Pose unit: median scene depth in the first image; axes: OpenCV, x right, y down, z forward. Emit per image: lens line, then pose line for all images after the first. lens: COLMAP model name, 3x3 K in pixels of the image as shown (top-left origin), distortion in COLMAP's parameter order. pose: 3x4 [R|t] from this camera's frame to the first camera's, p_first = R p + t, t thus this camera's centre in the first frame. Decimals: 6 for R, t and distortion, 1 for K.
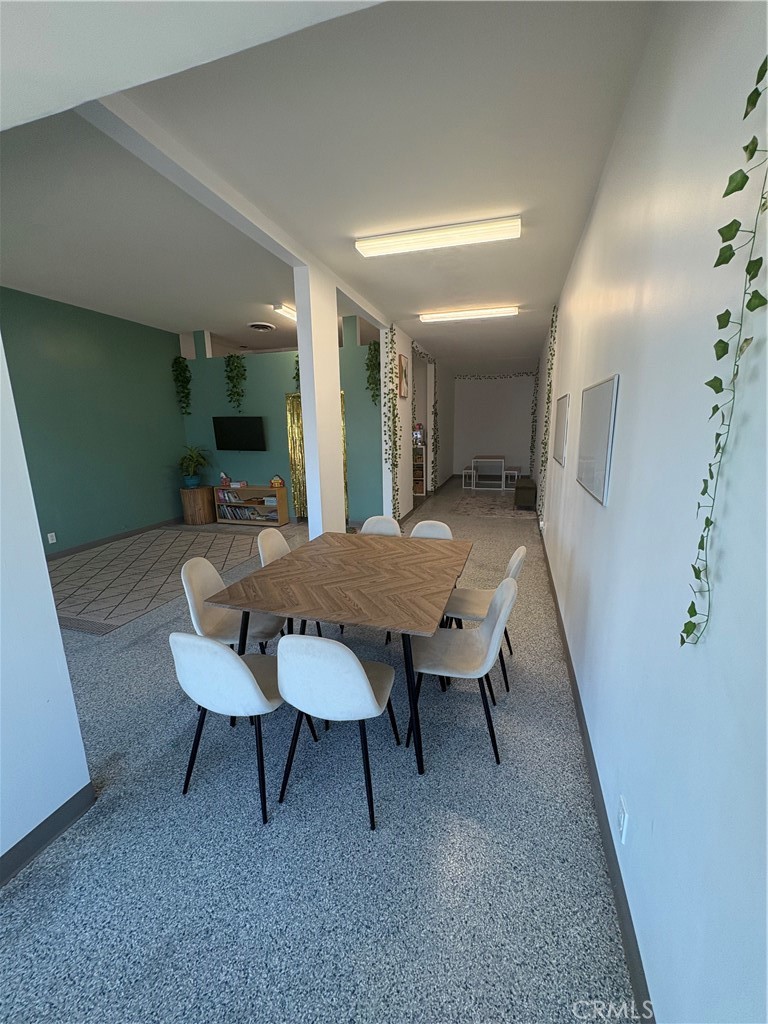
lens RADIAL K [[406.4, 0, 384.0], [0, 406.4, 512.0], [0, 0, 1]] dist [-0.001452, 0.000032]
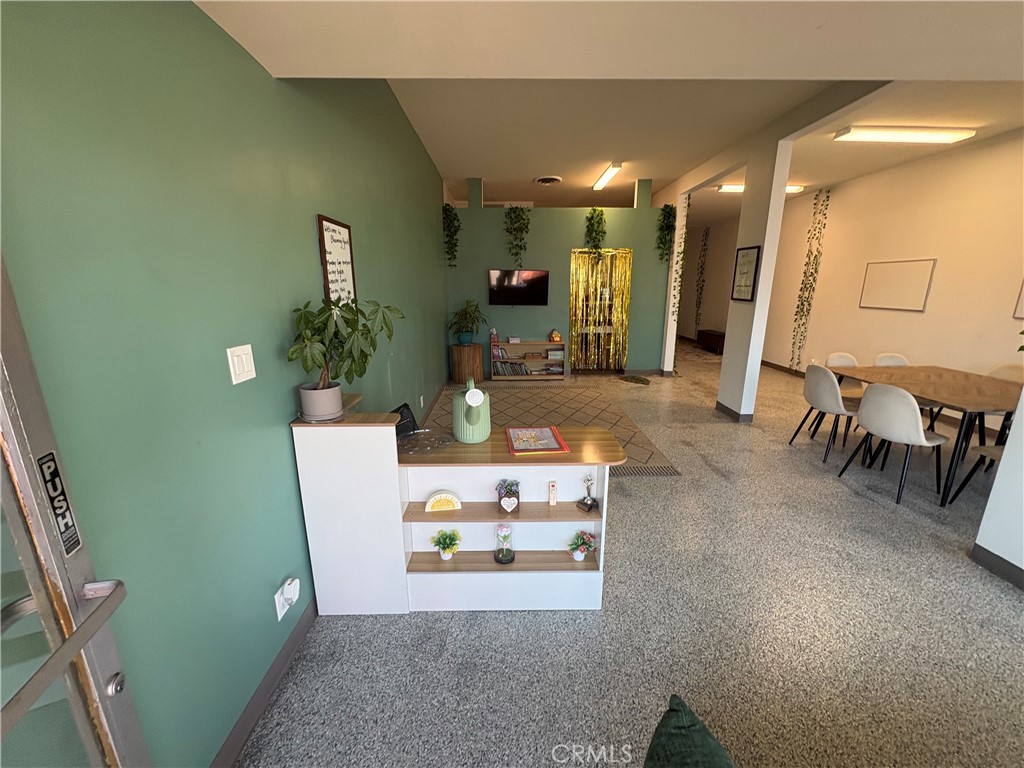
lens RADIAL K [[406.4, 0, 512.0], [0, 406.4, 384.0], [0, 0, 1]] dist [-0.001452, 0.000032]
pose [[0.948585, -0.061959, 0.310399, -0.699592], [0.053073, 0.997905, 0.036999, 0.002494], [-0.312041, -0.018623, 0.949886, 0.066286]]
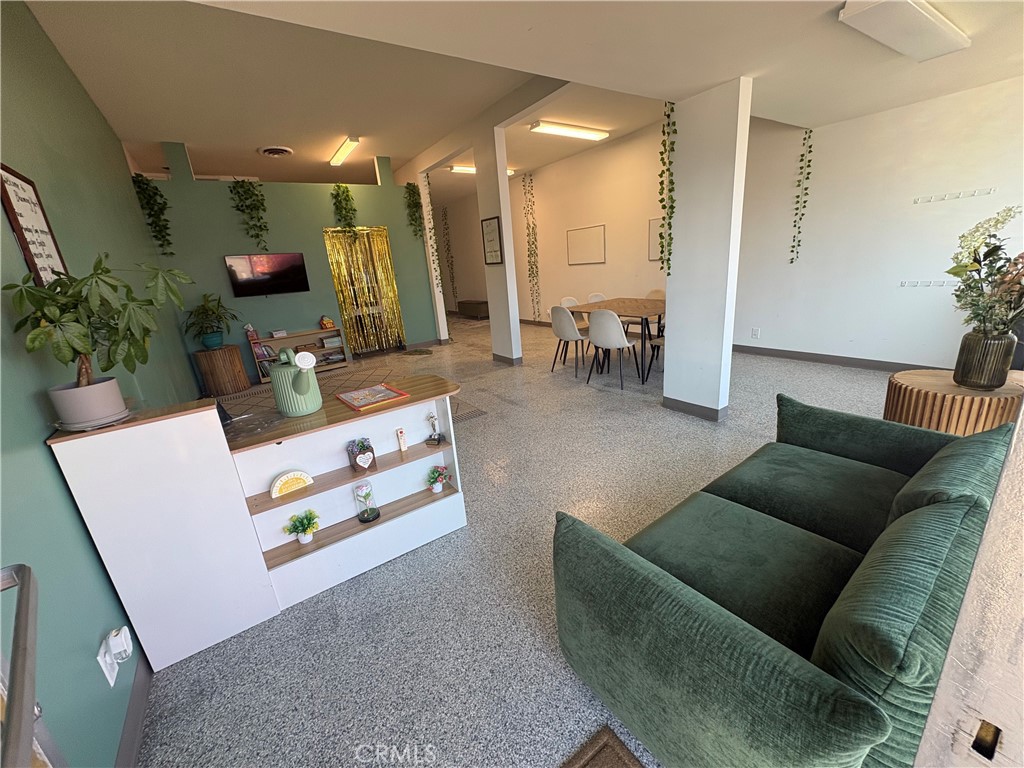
lens RADIAL K [[406.4, 0, 512.0], [0, 406.4, 384.0], [0, 0, 1]] dist [-0.001452, 0.000032]
pose [[0.612972, -0.263471, 0.744881, -0.755743], [0.235564, 0.960829, 0.146005, 0.027955], [-0.754172, 0.085970, 0.651026, 0.065070]]
